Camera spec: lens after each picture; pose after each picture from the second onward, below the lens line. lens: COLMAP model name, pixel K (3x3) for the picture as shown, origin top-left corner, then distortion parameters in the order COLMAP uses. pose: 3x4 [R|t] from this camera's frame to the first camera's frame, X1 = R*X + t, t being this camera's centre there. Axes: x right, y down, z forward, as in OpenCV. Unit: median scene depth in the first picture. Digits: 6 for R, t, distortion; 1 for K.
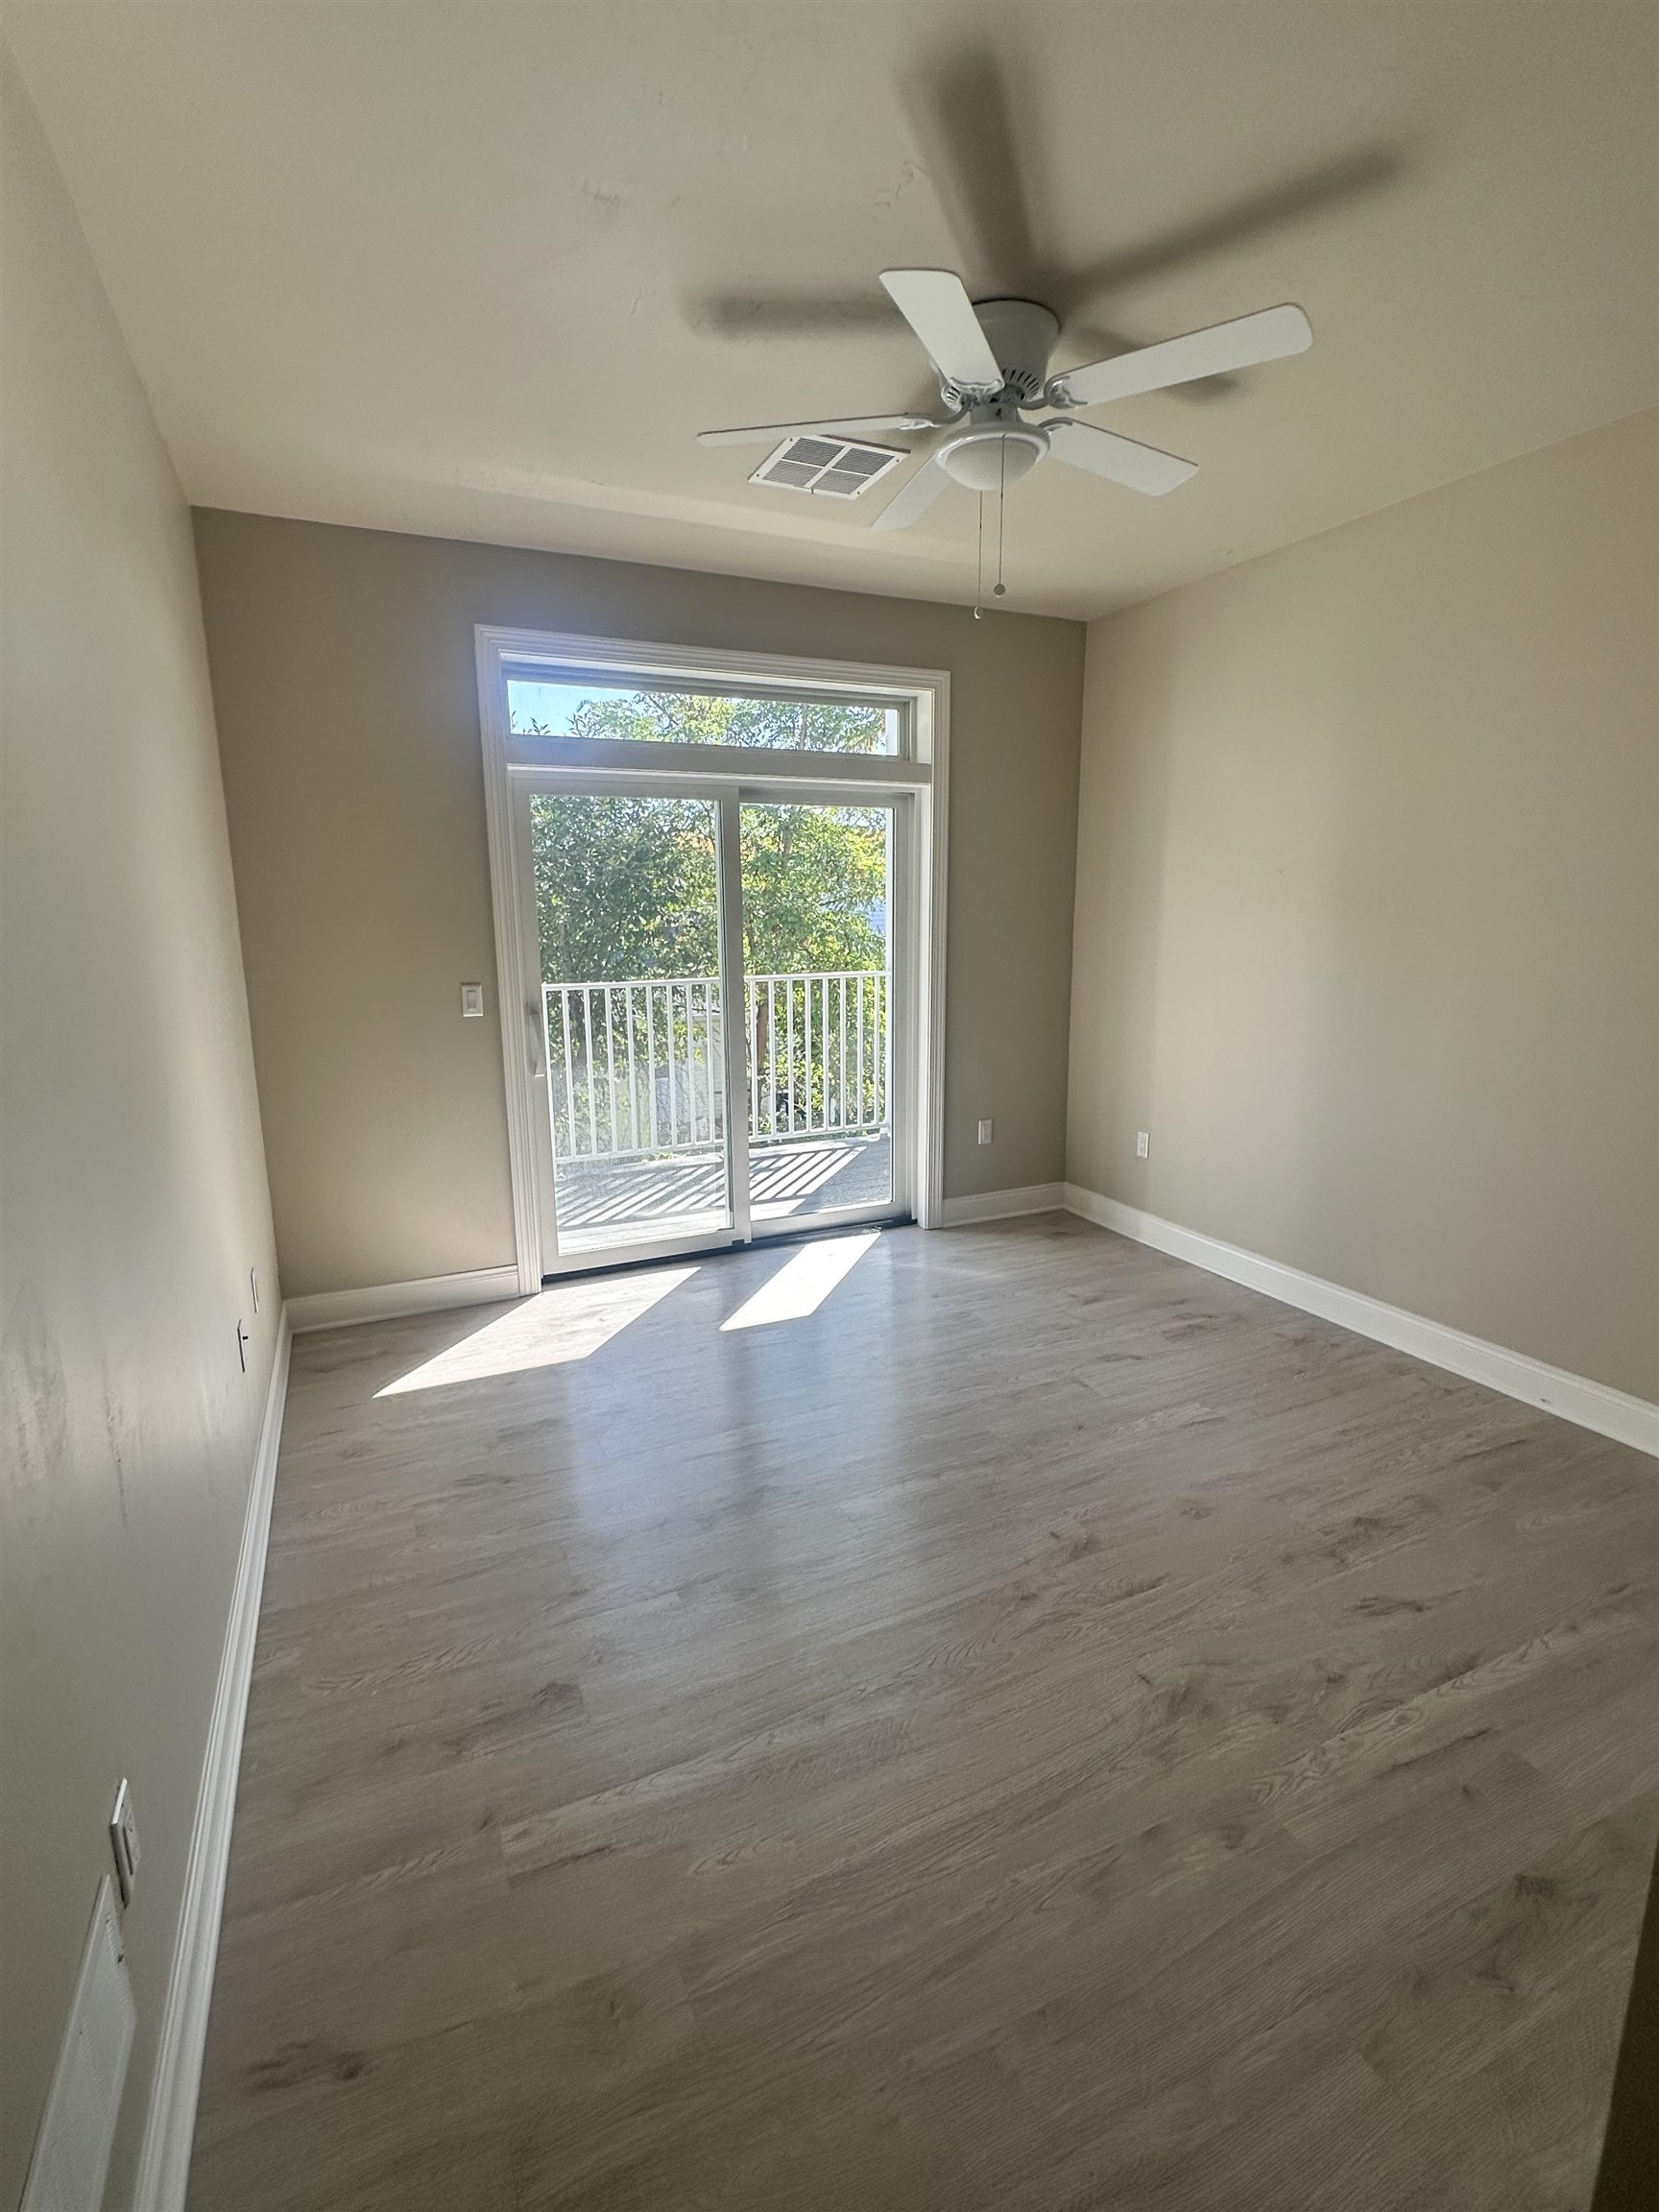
lens RADIAL K [[1074.8, 0, 829.5], [0, 1074.8, 1106.0], [0, 0, 1]] dist [-0.016612, 0.000075]
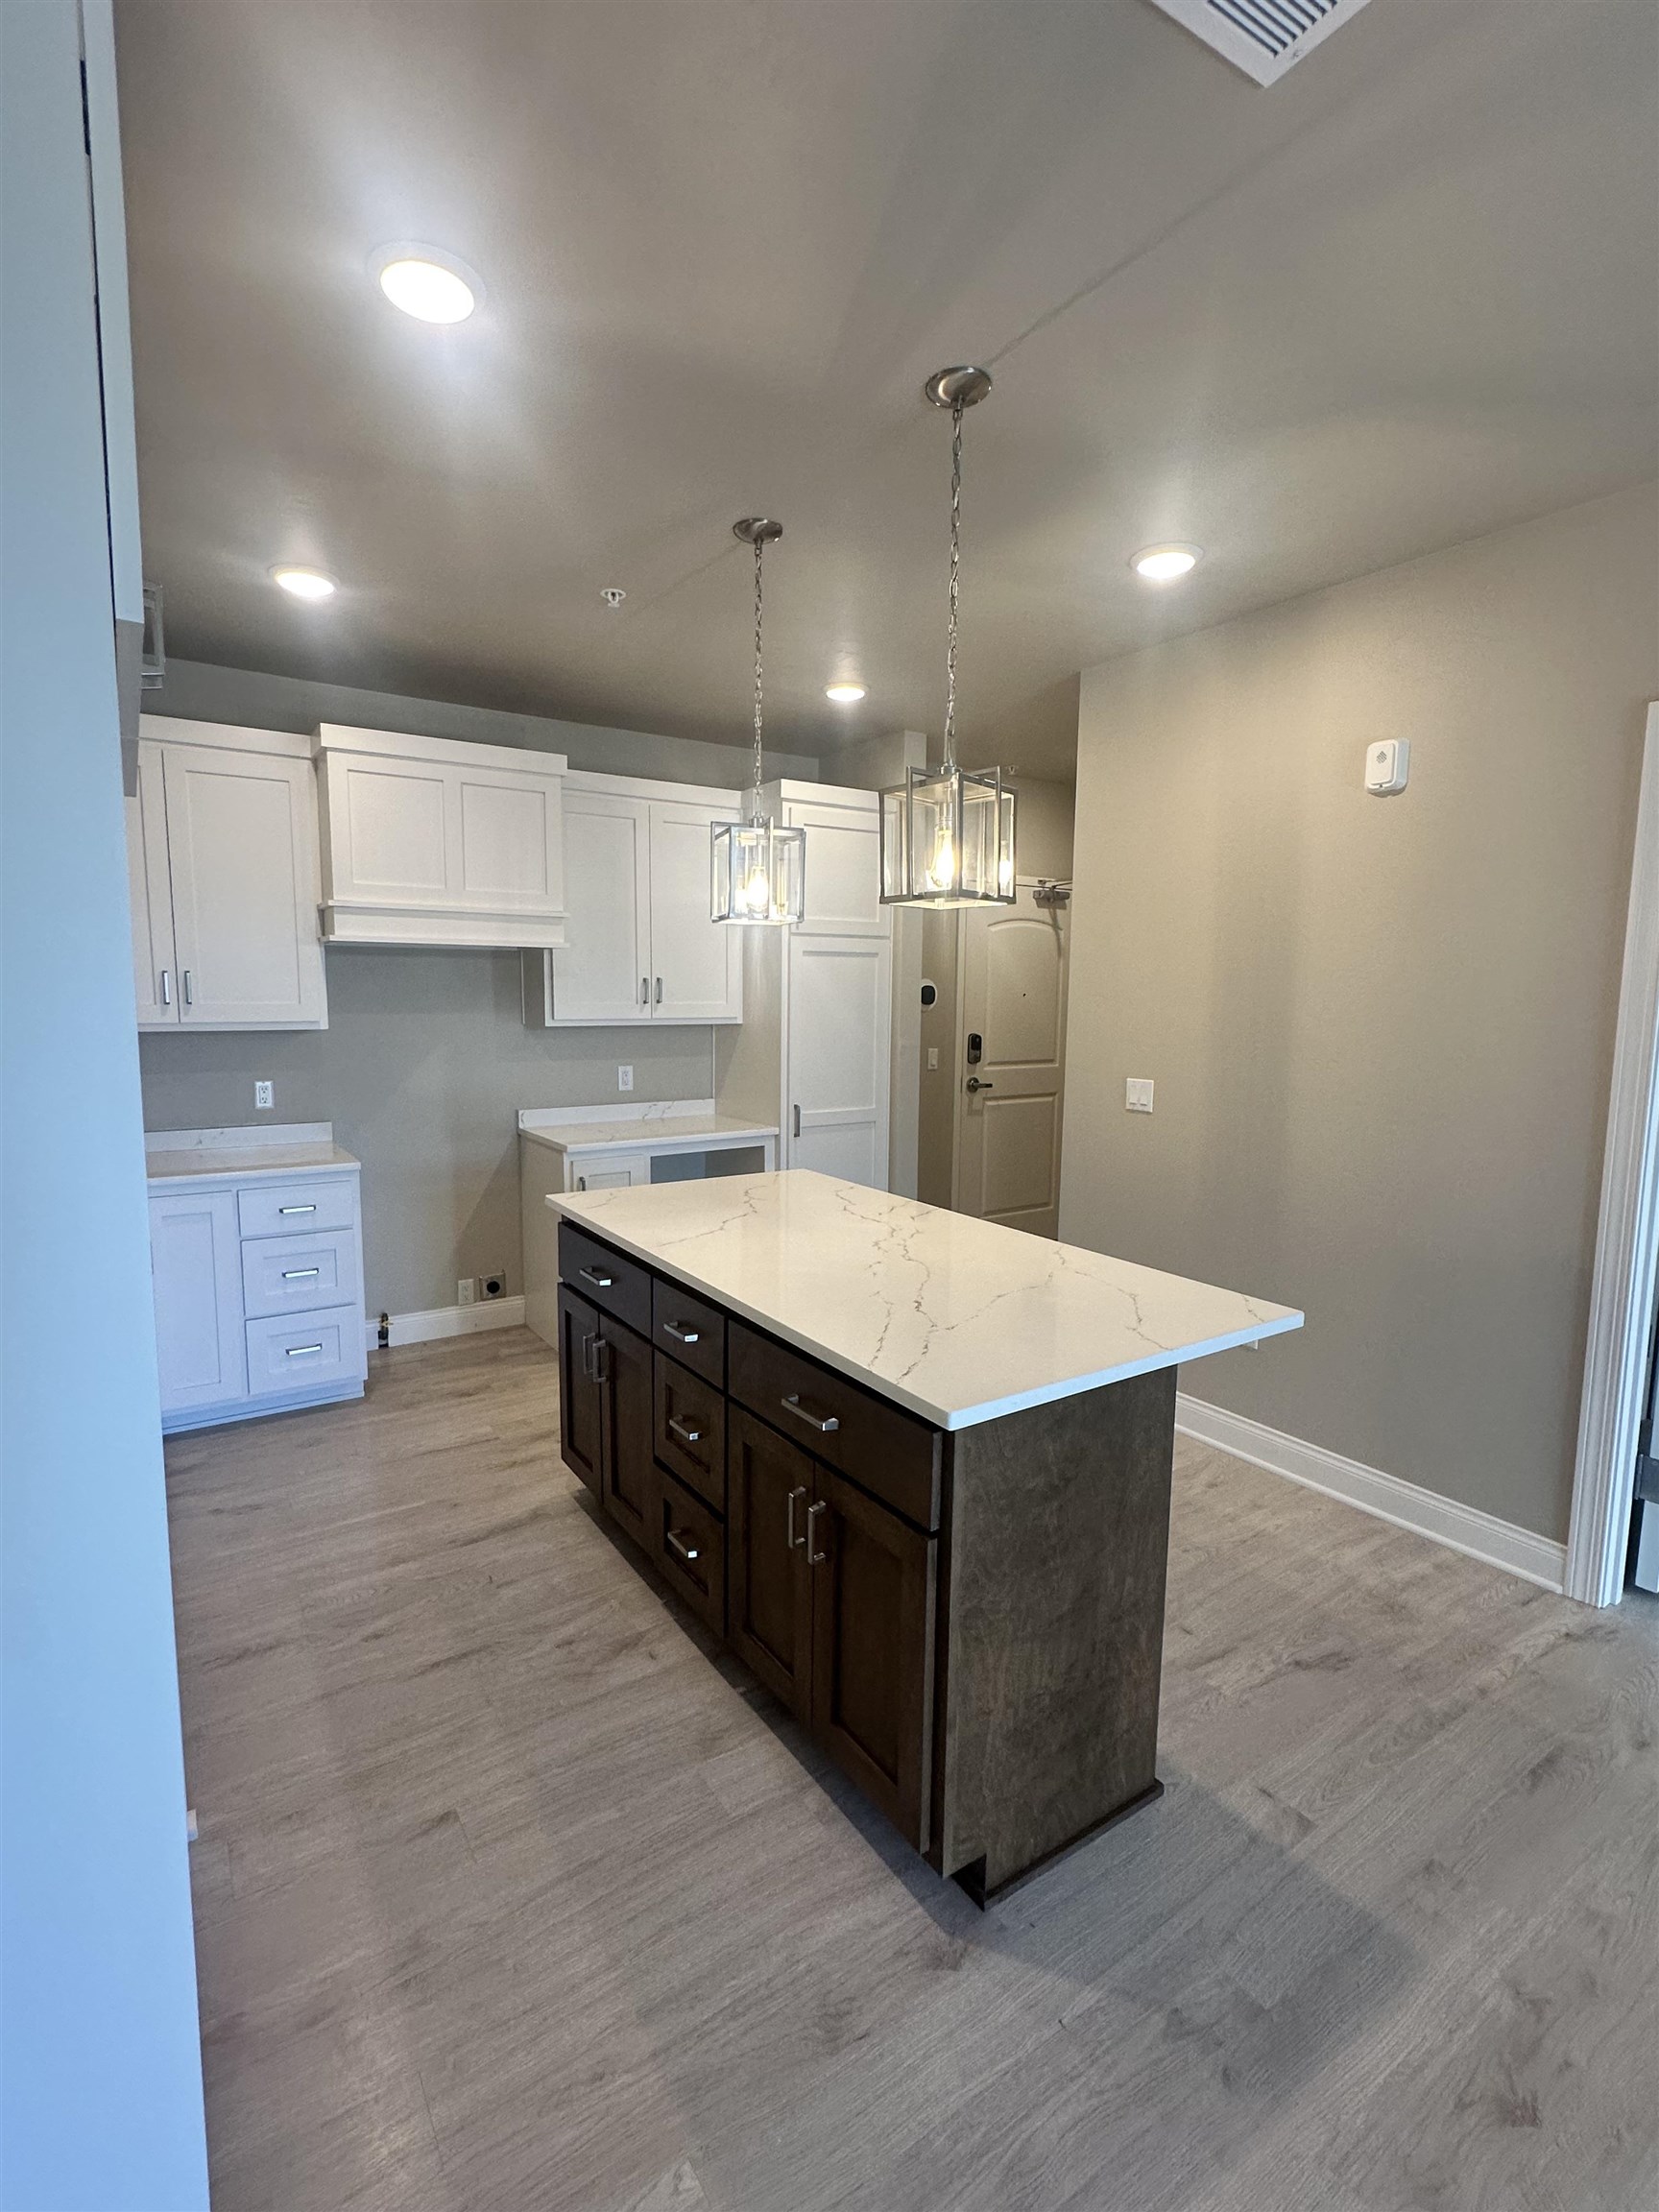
lens RADIAL K [[1021.0, 0, 829.5], [0, 1021.0, 1106.0], [0, 0, 1]] dist [-0.002809, 0.000314]
pose [[-0.989777, 0.086336, -0.113527, 0.860343], [0.066377, 0.983355, 0.169134, -0.219765], [0.126240, 0.159870, -0.979033, 1.102795]]
